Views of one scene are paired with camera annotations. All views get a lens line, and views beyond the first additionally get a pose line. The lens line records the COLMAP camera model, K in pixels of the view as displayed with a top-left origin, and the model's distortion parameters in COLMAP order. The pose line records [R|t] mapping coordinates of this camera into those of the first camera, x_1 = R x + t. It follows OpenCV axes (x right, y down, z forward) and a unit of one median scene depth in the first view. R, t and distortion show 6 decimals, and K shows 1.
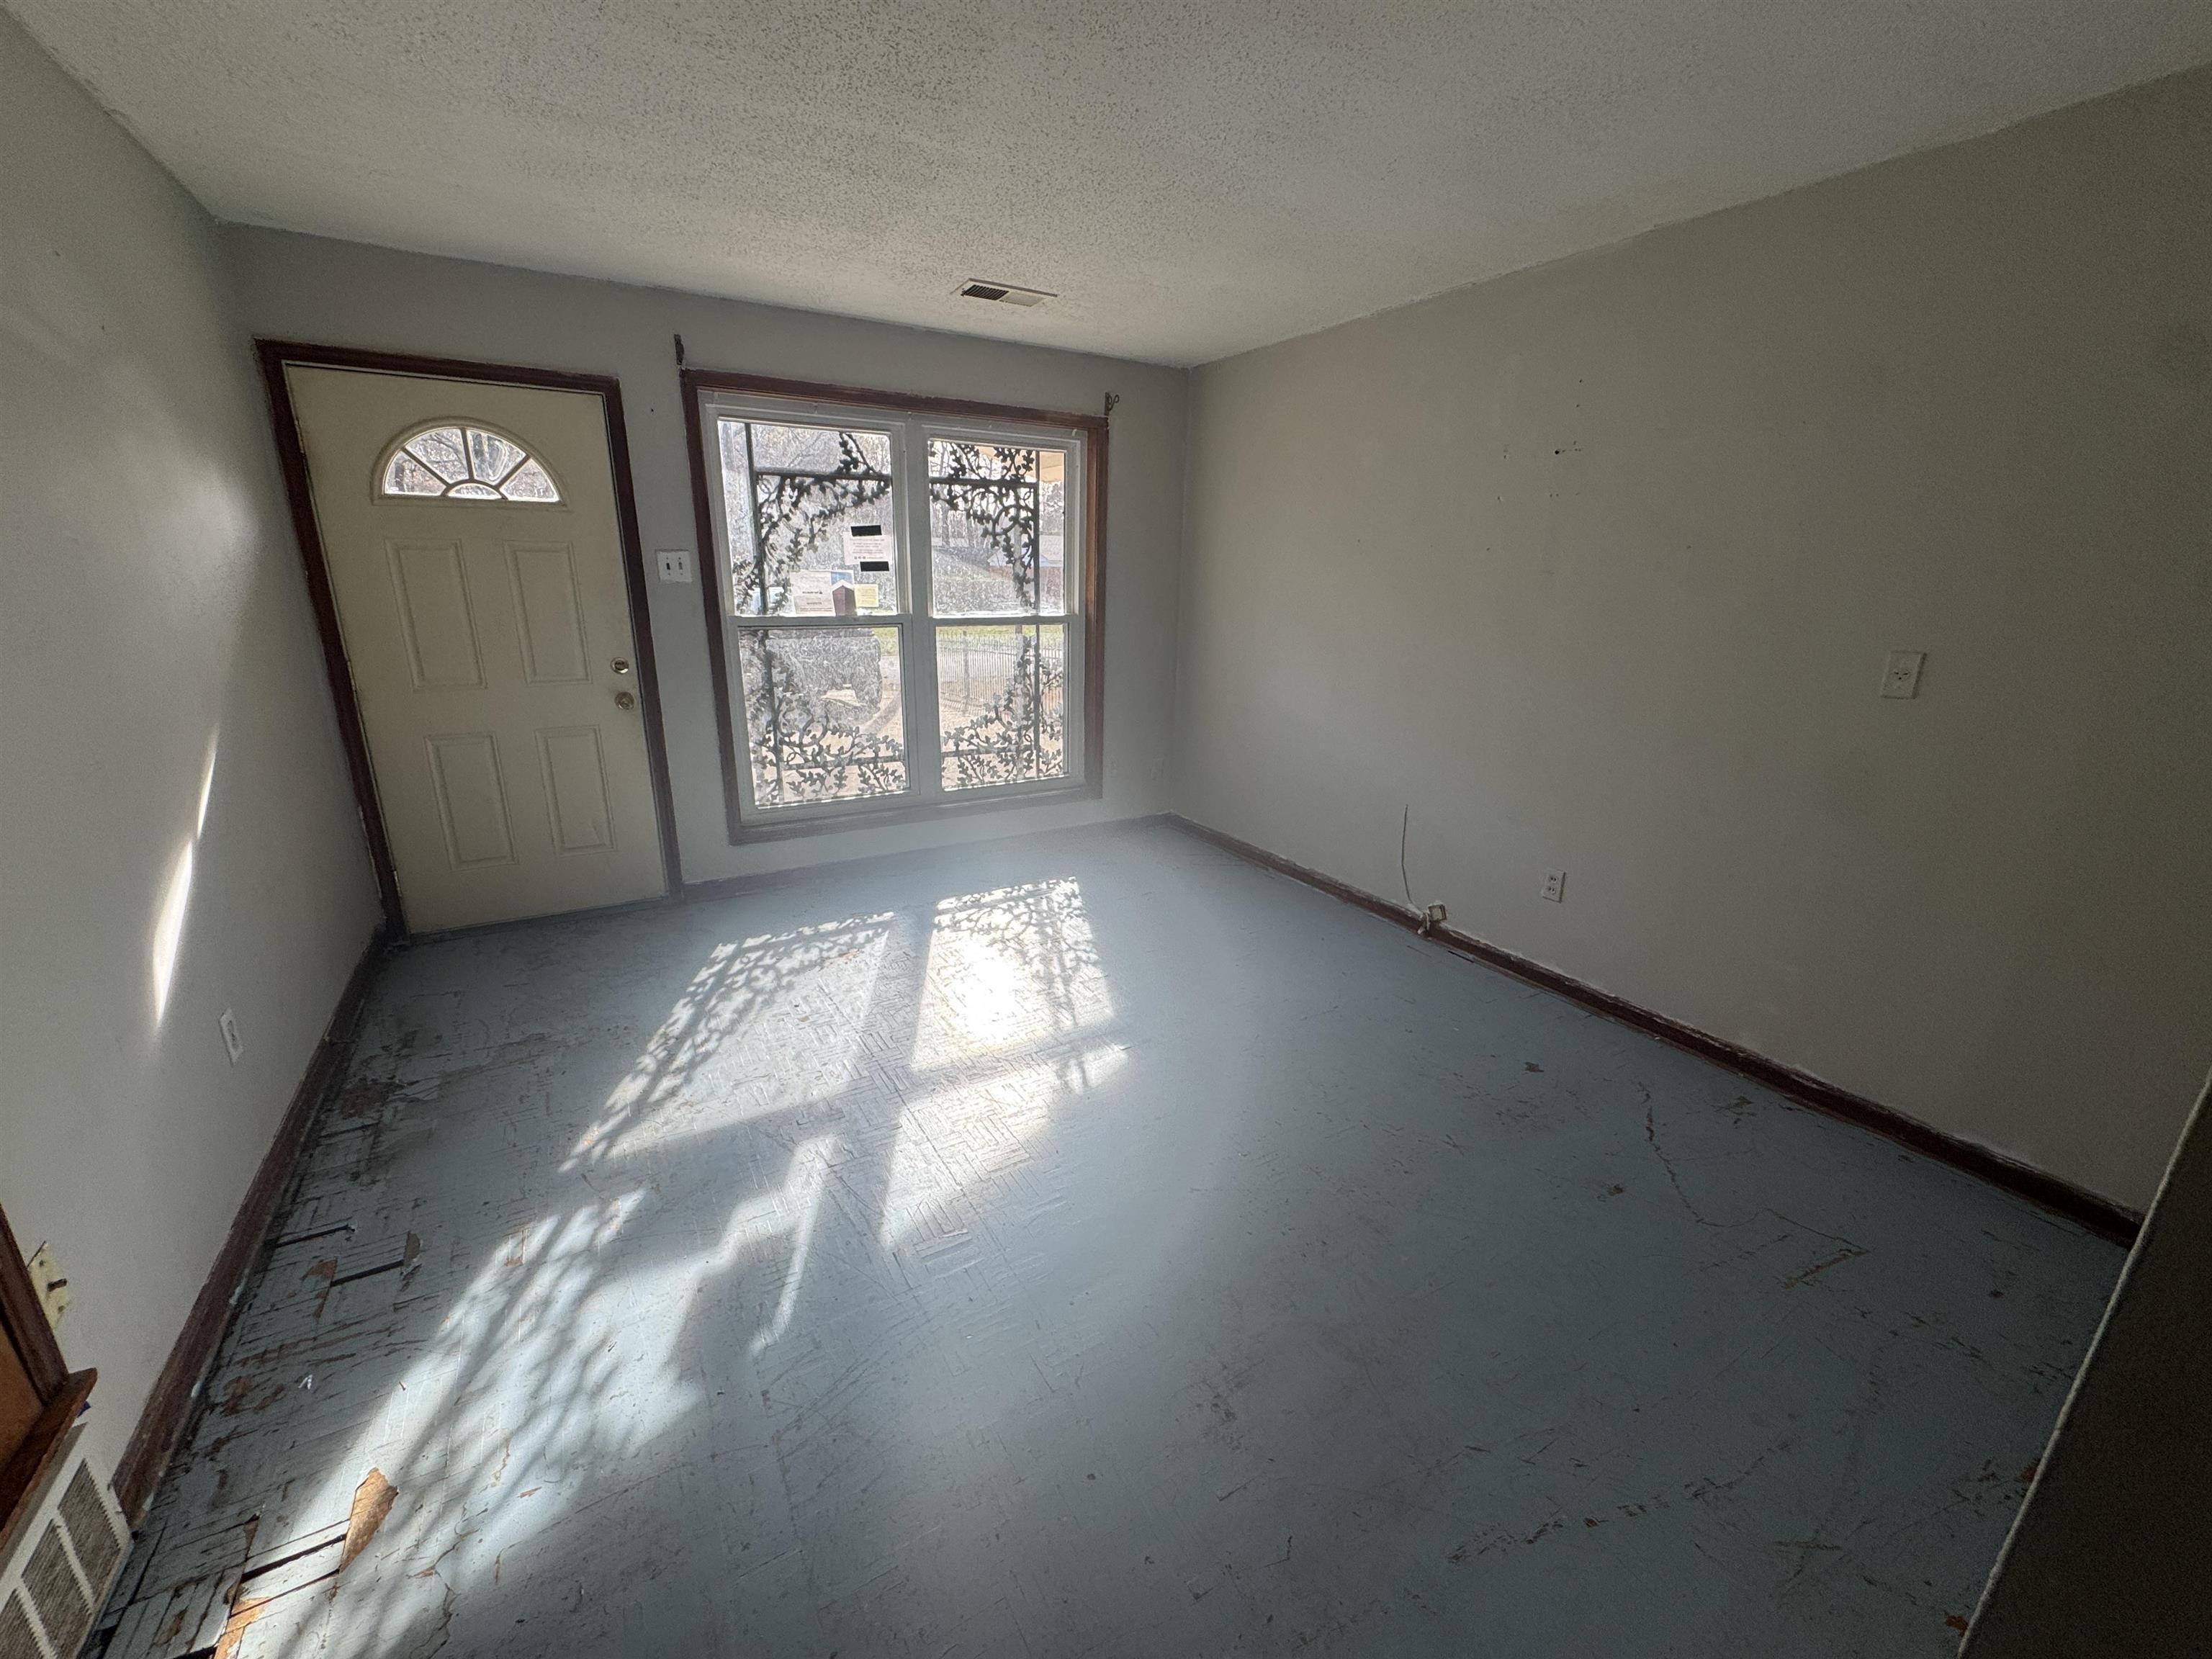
lens RADIAL K [[880.4, 0, 1112.1], [0, 880.4, 825.6], [0, 0, 1]] dist [-0.003841, -0.000048]
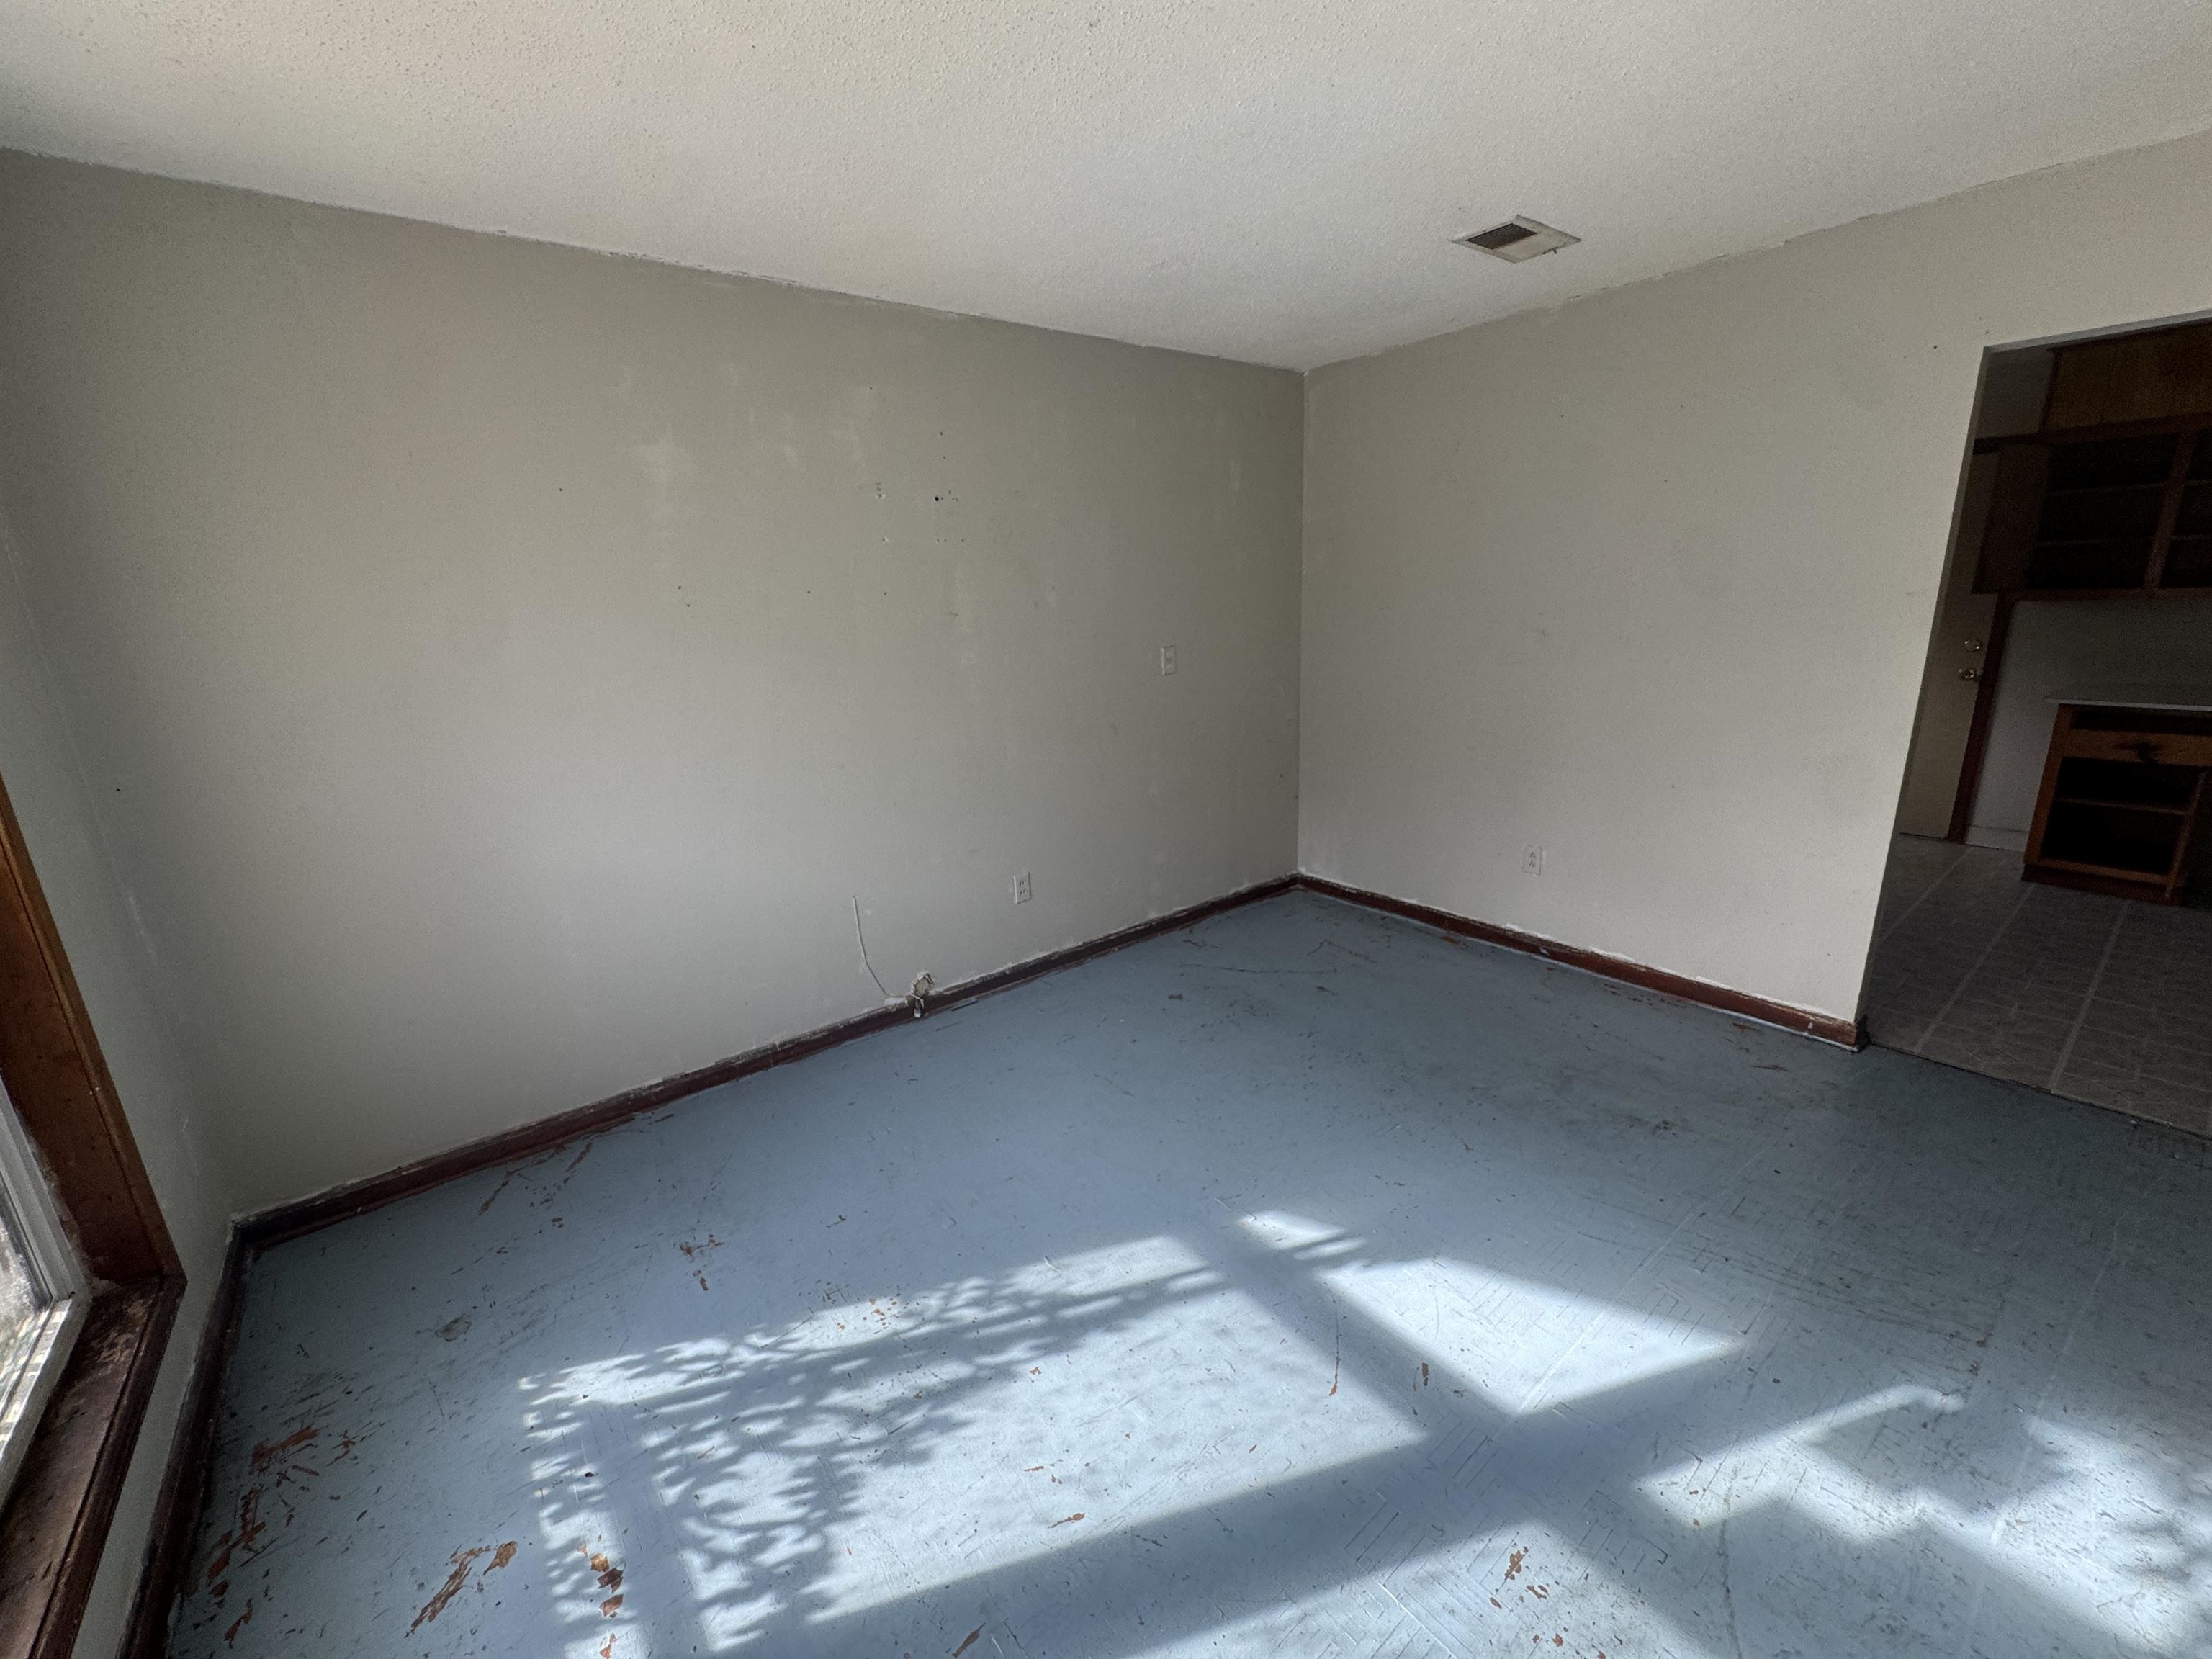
lens RADIAL K [[880.4, 0, 1104.8], [0, 880.4, 829.6], [0, 0, 1]] dist [-0.003841, -0.000048]
pose [[-0.122769, -0.265695, 0.956208, -0.559897], [0.314251, 0.903511, 0.291400, -0.292467], [-0.941368, 0.336264, -0.027428, 0.906537]]
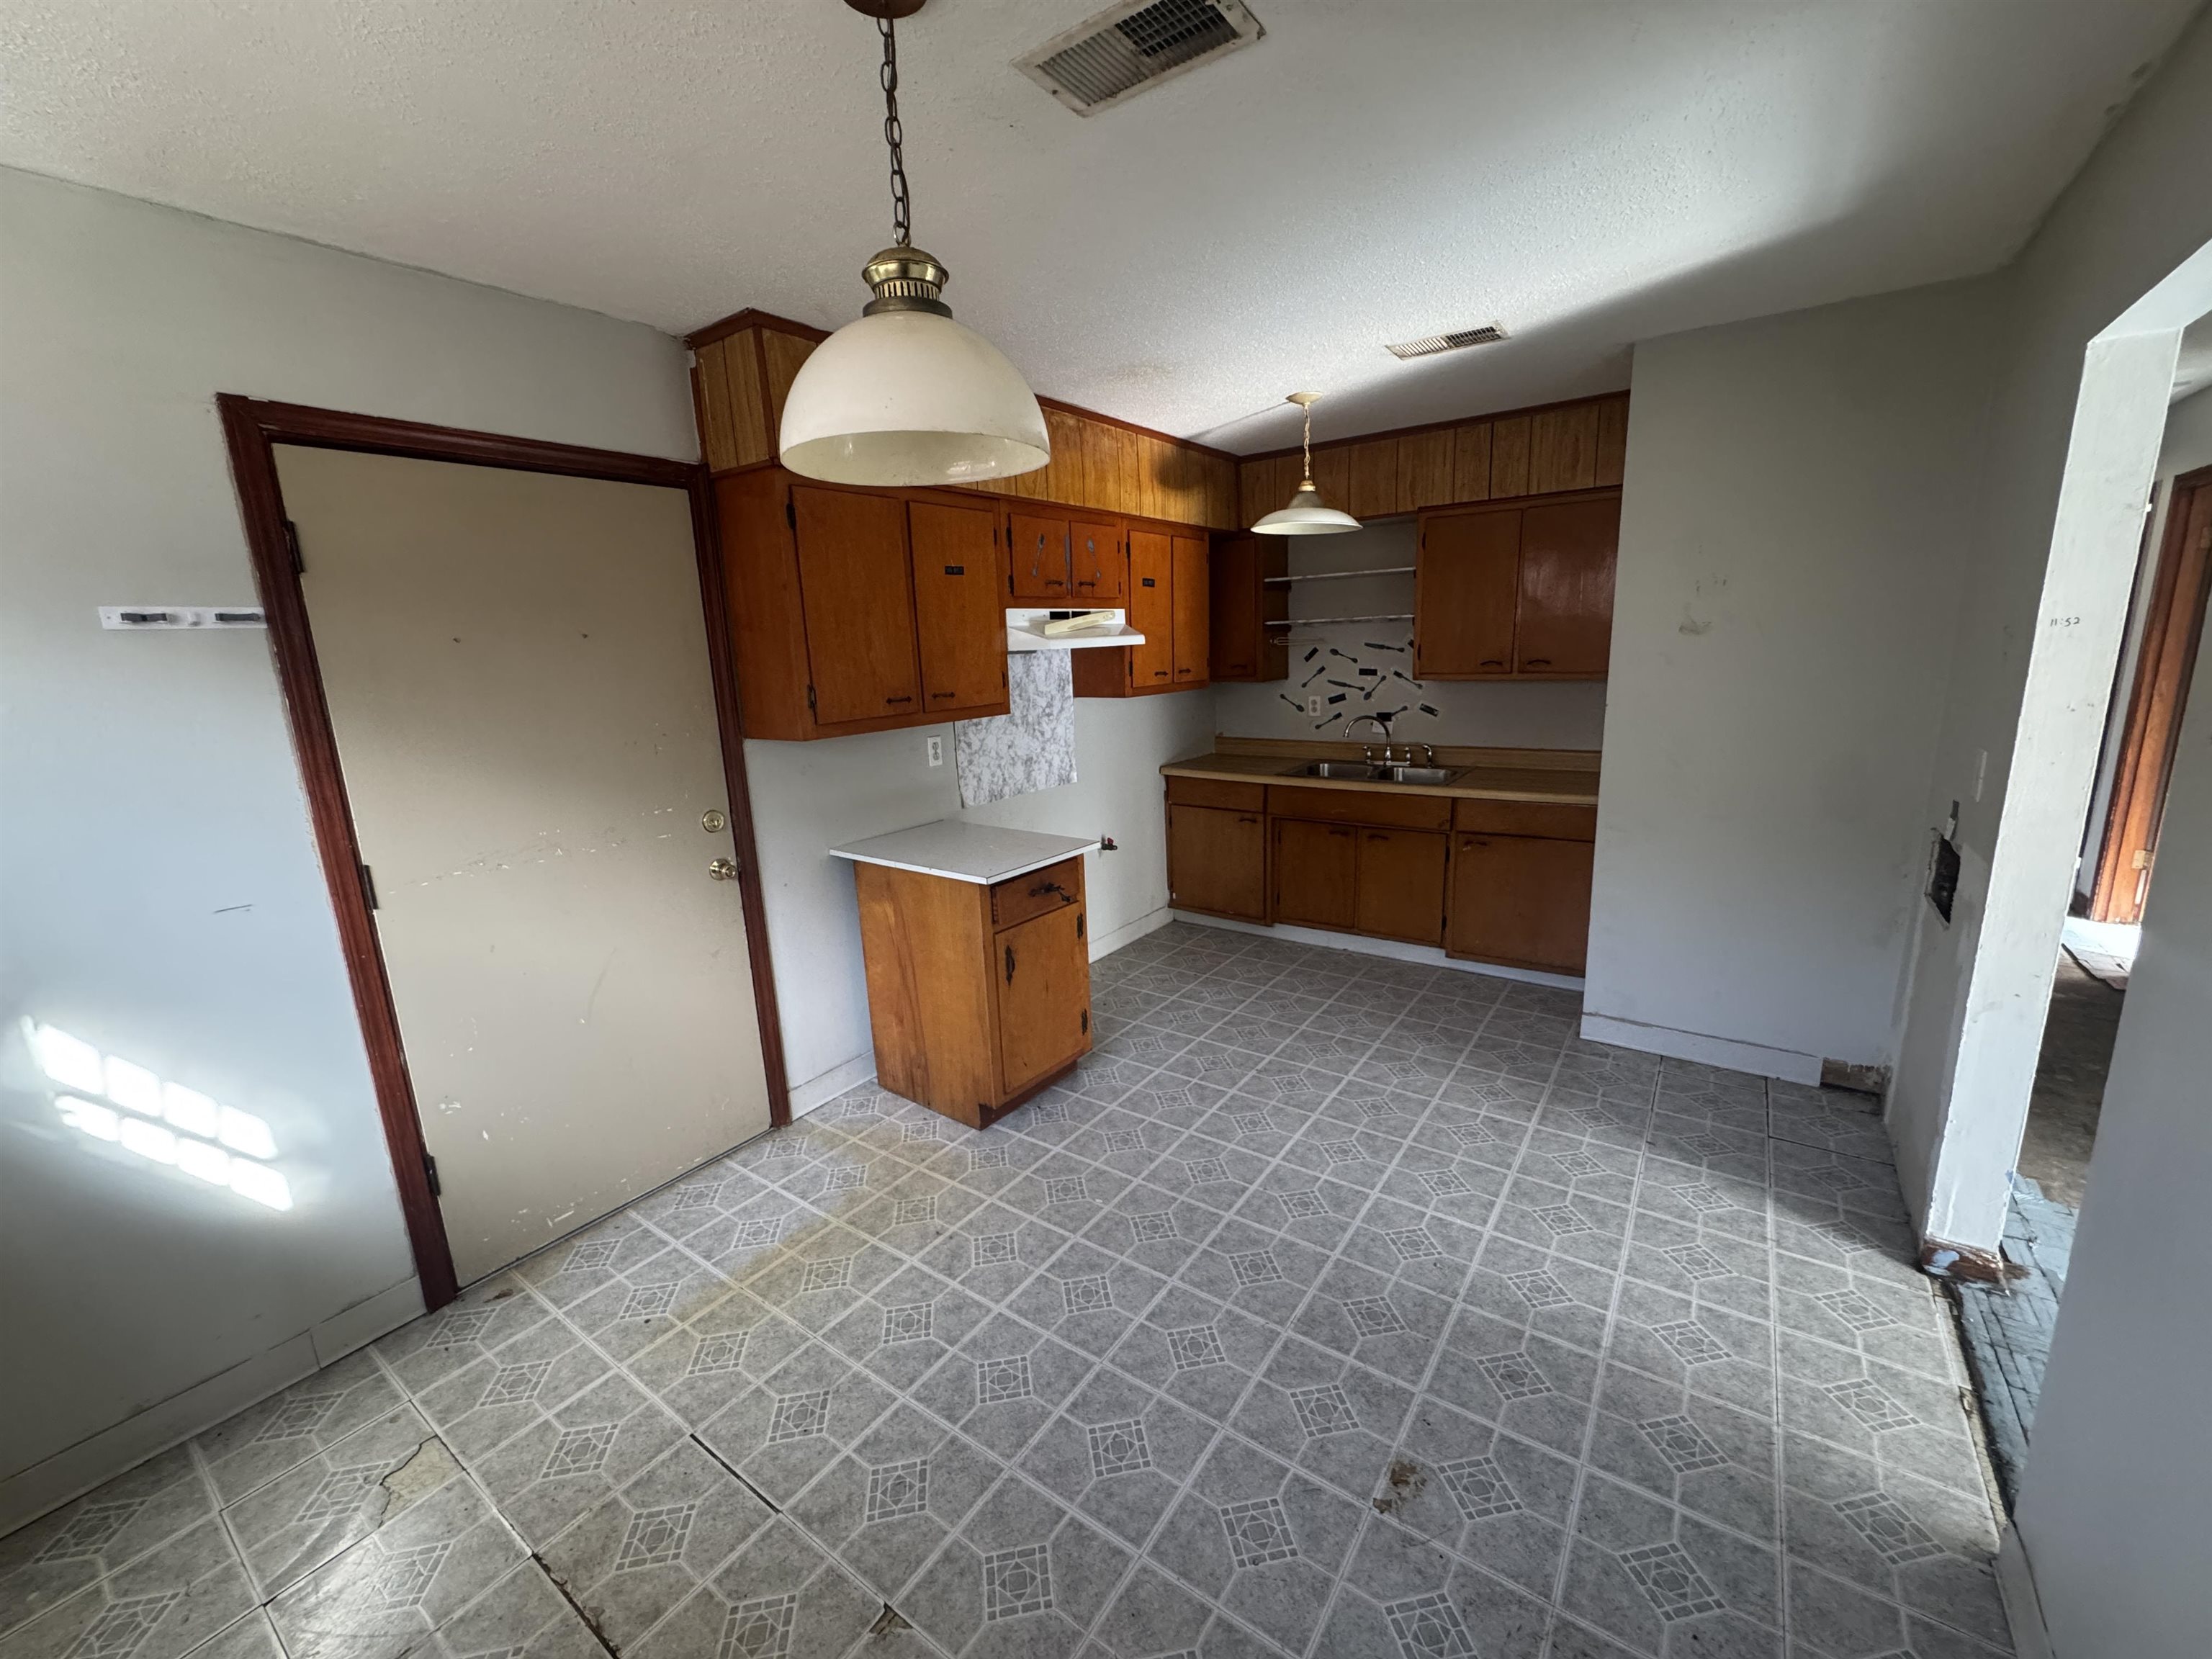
lens RADIAL K [[880.4, 0, 1111.8], [0, 880.4, 827.5], [0, 0, 1]] dist [-0.003841, -0.000048]
pose [[-0.917151, 0.100316, -0.385708, 0.742650], [-0.088482, 0.892397, 0.442491, -0.083962], [0.388594, 0.439959, -0.809587, 0.218921]]
